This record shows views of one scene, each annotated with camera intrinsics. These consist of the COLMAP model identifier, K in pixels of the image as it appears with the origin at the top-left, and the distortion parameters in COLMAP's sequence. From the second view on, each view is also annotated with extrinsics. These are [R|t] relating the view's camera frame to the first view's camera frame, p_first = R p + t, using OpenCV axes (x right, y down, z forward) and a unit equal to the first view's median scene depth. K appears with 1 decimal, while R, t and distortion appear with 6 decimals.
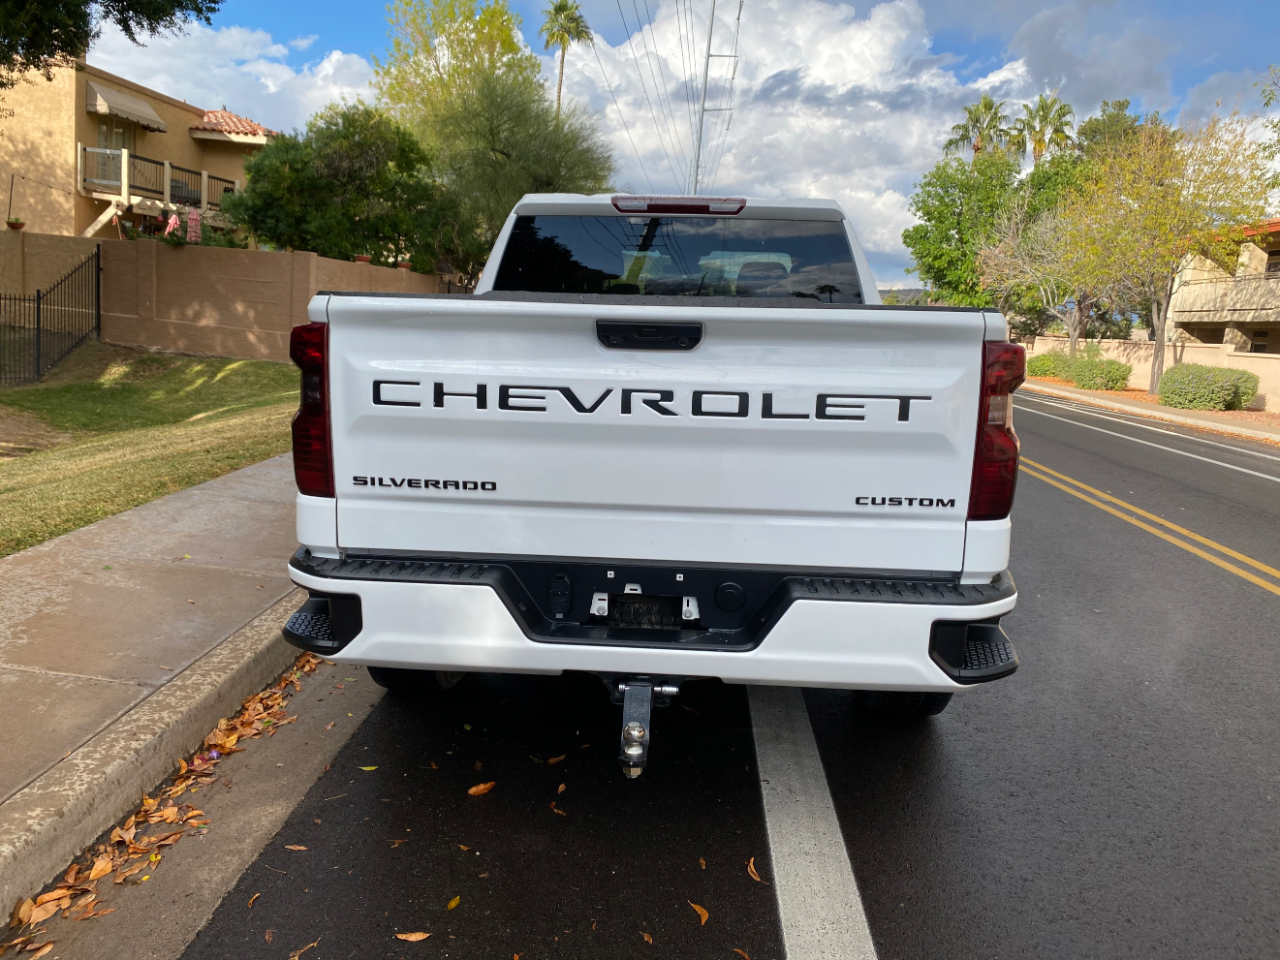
lens RADIAL K [[972.7, 0, 648.1], [0, 972.7, 470.2], [0, 0, 1]] dist [0.024526, -0.008194]
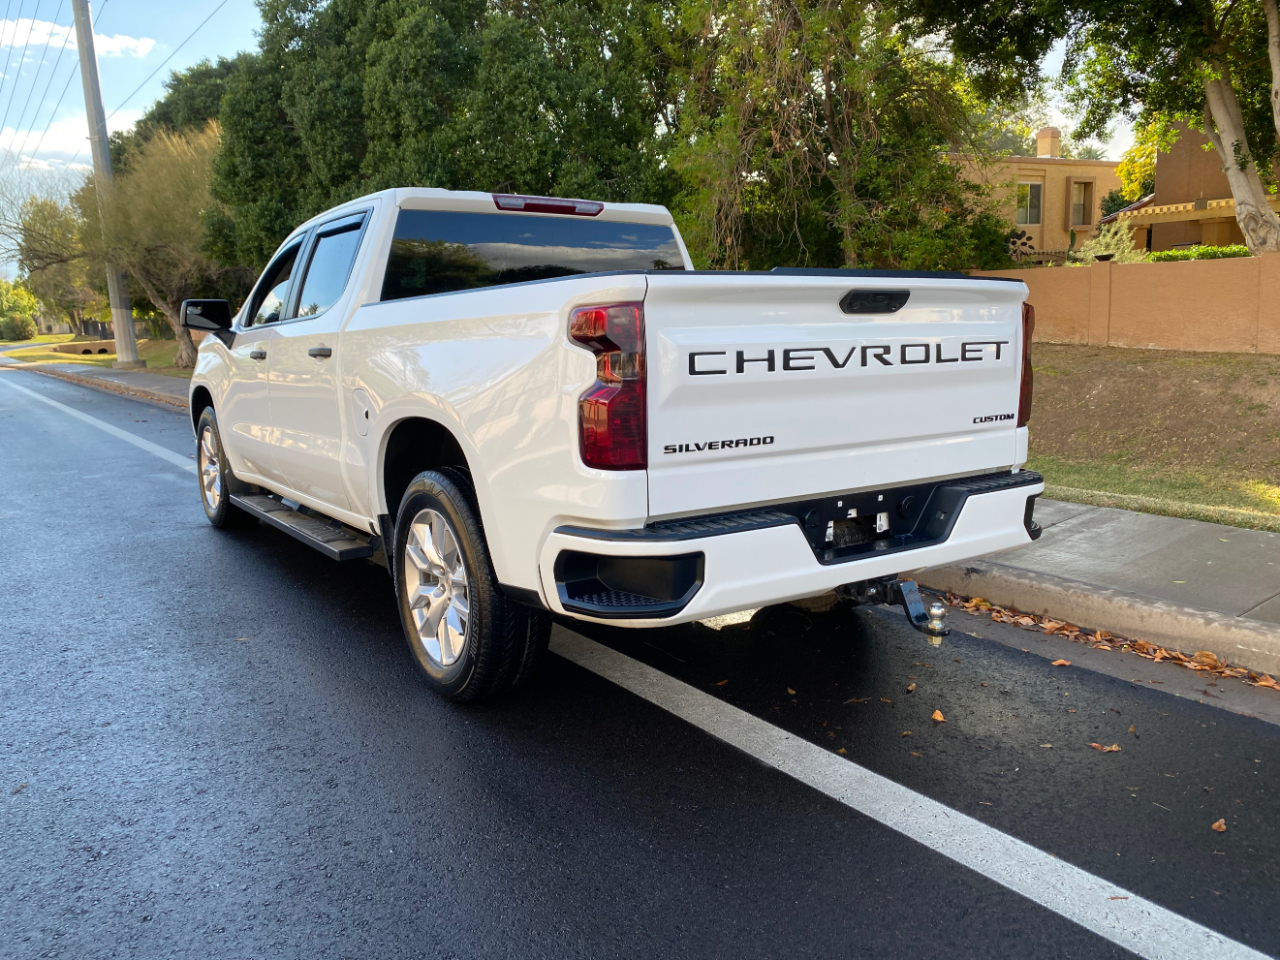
lens RADIAL K [[1021.2, 0, 620.1], [0, 1021.2, 487.1], [0, 0, 1]] dist [0.038976, -0.006211]
pose [[0.804105, -0.130457, 0.579996, -0.983187], [0.137837, 0.989952, 0.031570, 0.008834], [-0.578287, 0.054559, 0.814007, 0.123008]]
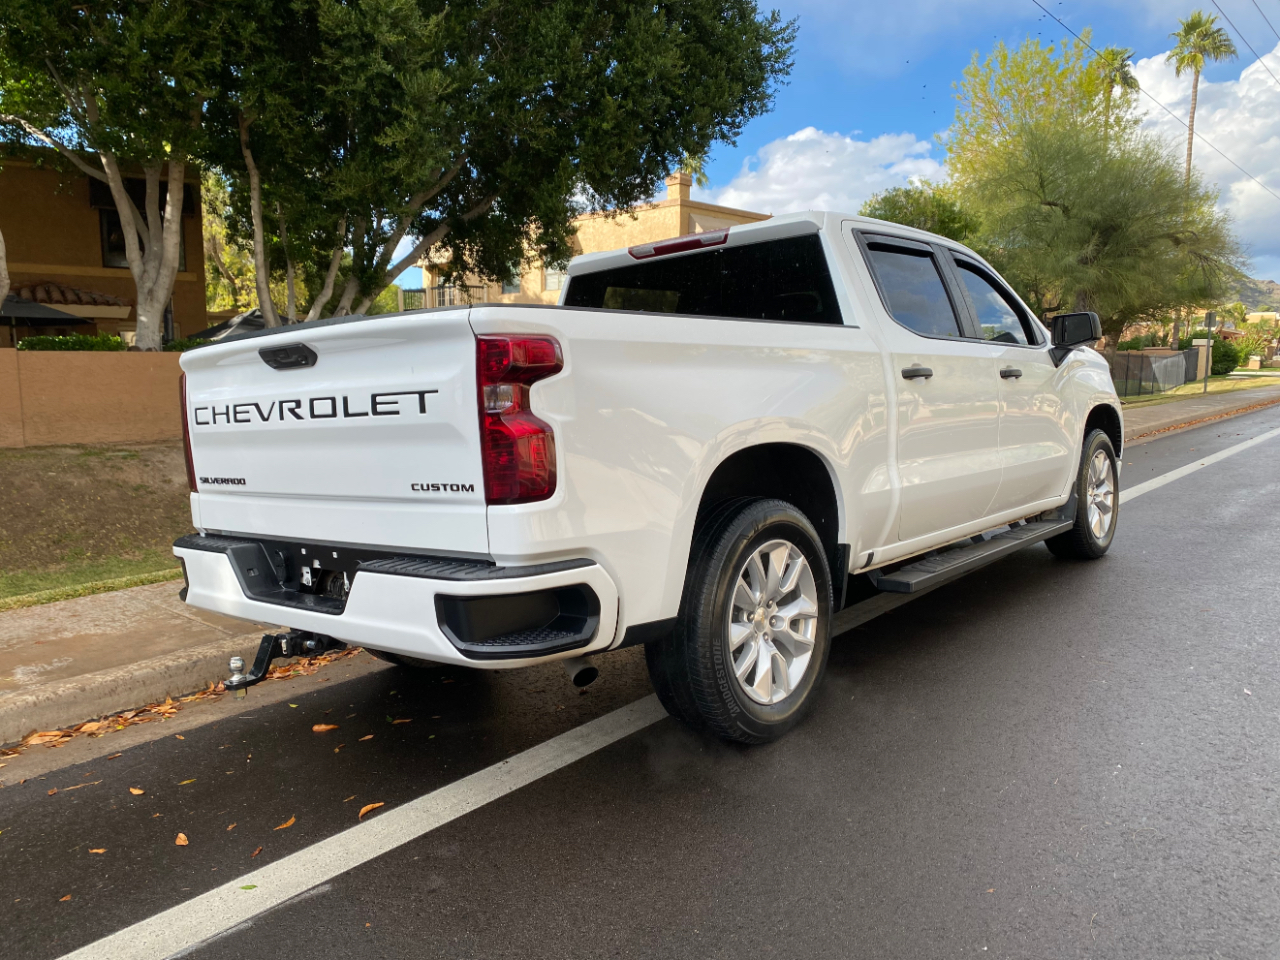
lens RADIAL K [[972.7, 0, 635.9], [0, 972.7, 499.3], [0, 0, 1]] dist [0.024526, -0.008194]
pose [[0.793530, -0.006870, -0.608493, 1.059356], [-0.024648, 0.998753, -0.043419, 0.084166], [0.608032, 0.049453, 0.792371, 0.257195]]
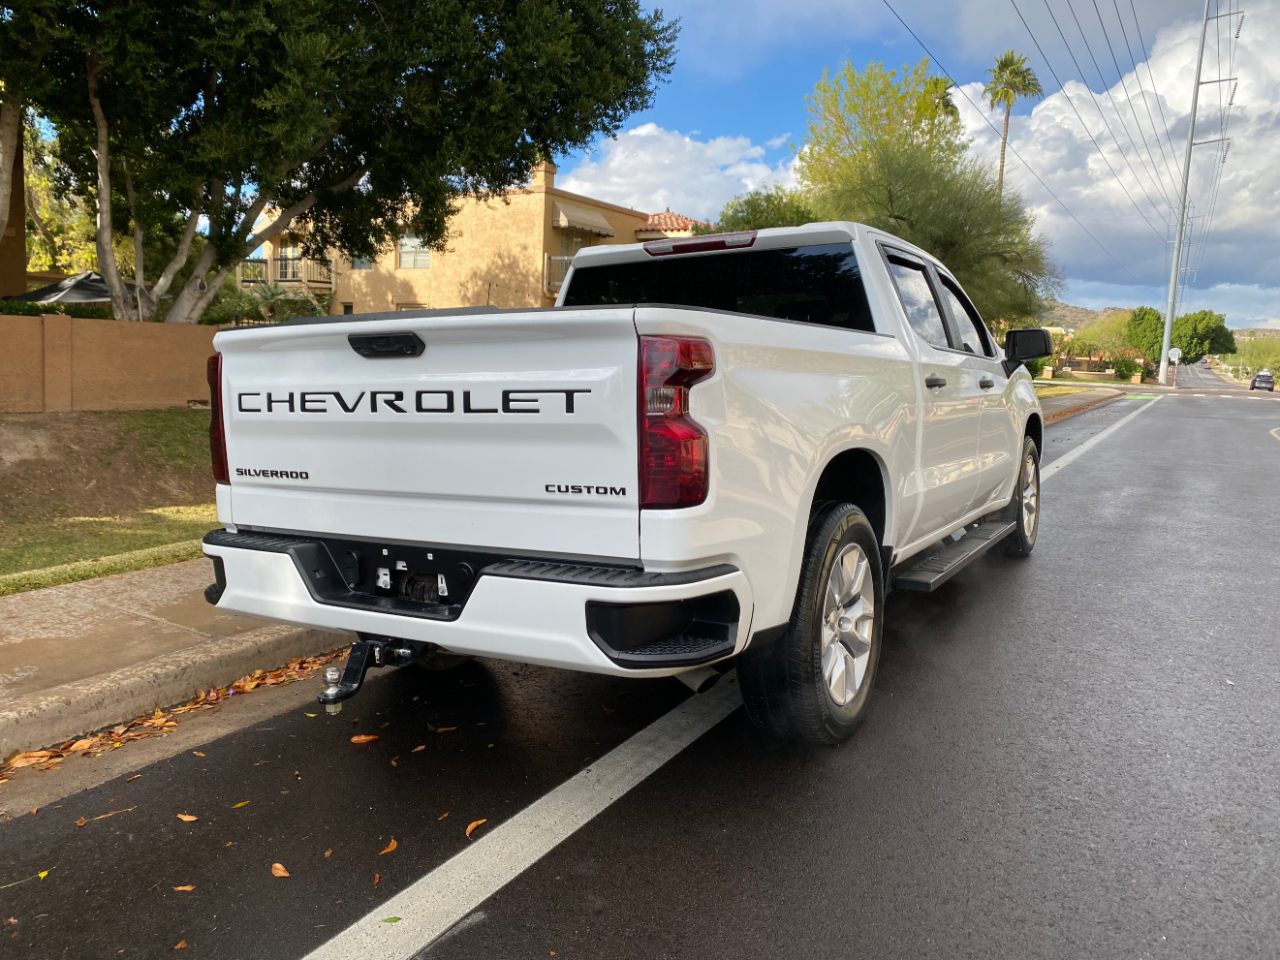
lens RADIAL K [[972.7, 0, 645.9], [0, 972.7, 478.0], [0, 0, 1]] dist [0.024526, -0.008194]
pose [[0.890844, 0.004772, -0.454283, 0.769870], [-0.034650, 0.997746, -0.057467, 0.074446], [0.452985, 0.066936, 0.889002, 0.089344]]
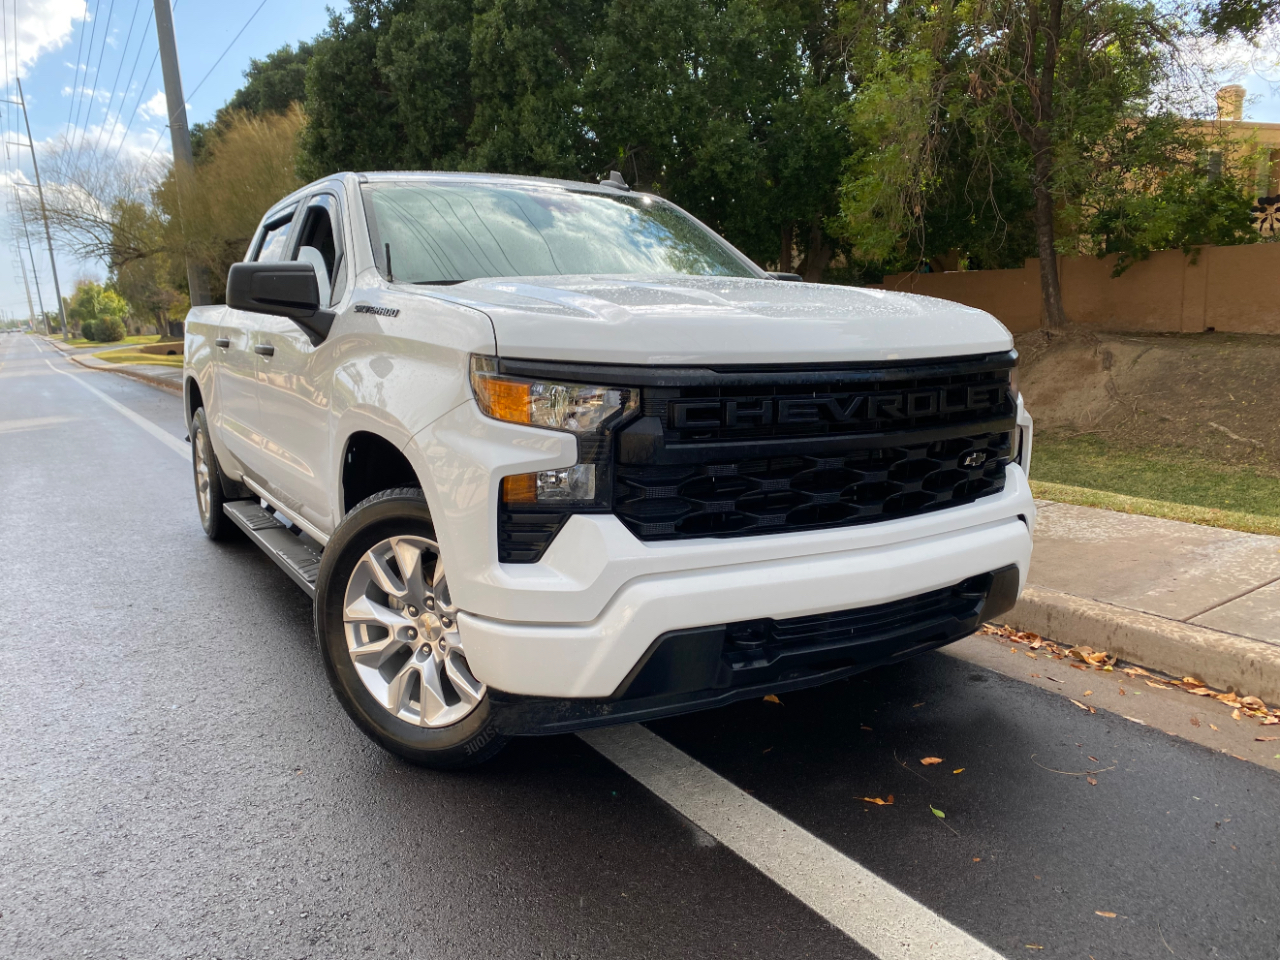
lens RADIAL K [[972.7, 0, 603.9], [0, 972.7, 507.2], [0, 0, 1]] dist [0.024526, -0.008194]
pose [[0.840832, -0.143606, 0.521900, -0.681436], [0.136746, 0.989246, 0.051891, -0.200260], [-0.523739, 0.027736, 0.851427, 1.489850]]
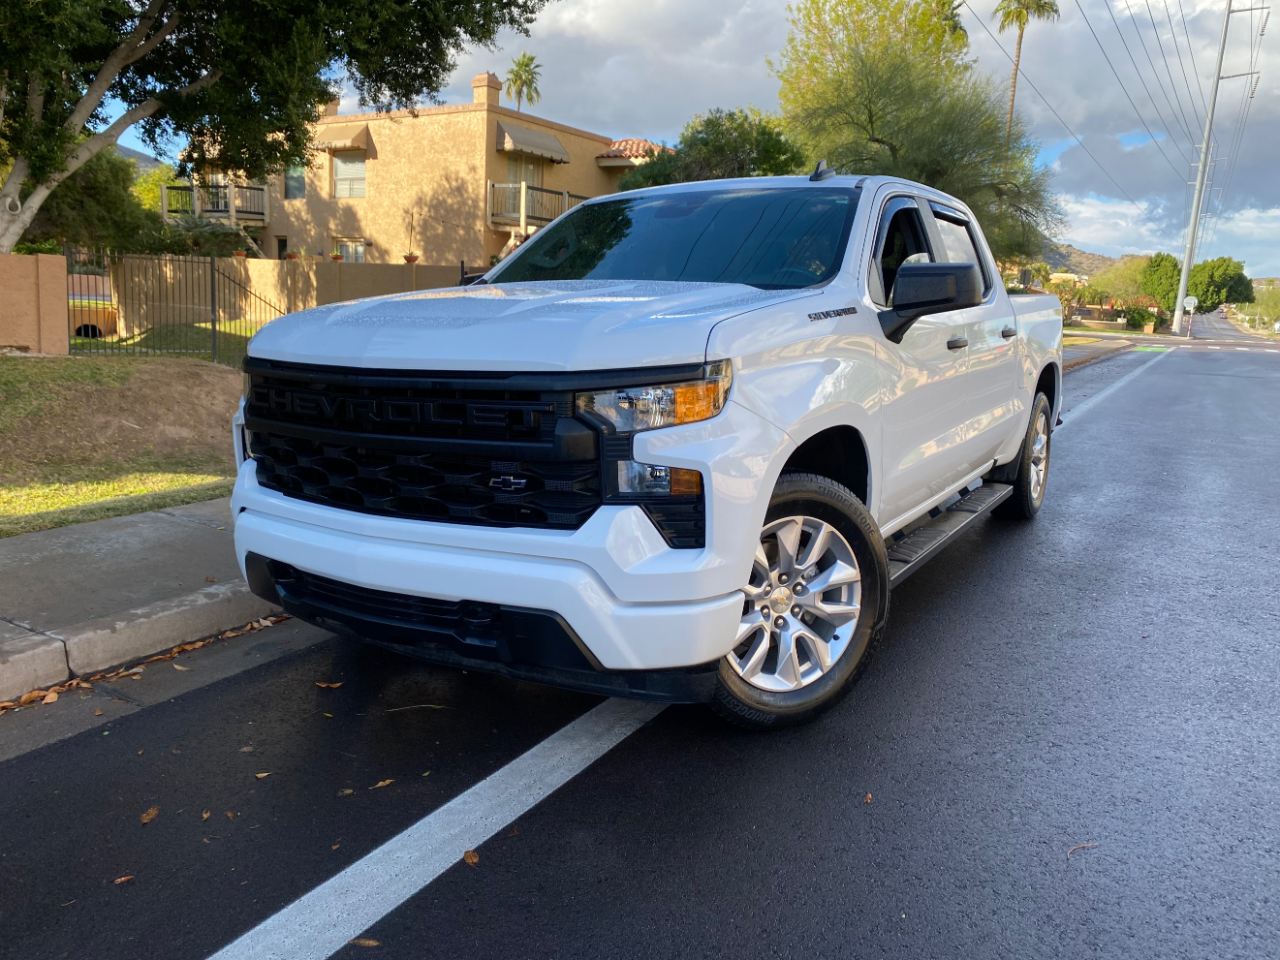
lens RADIAL K [[972.7, 0, 656.3], [0, 972.7, 485.6], [0, 0, 1]] dist [0.024526, -0.008194]
pose [[0.890993, 0.042855, -0.451990, 0.824163], [-0.044705, 0.998978, 0.006592, -0.151402], [0.451811, 0.014333, 0.891999, 1.362753]]
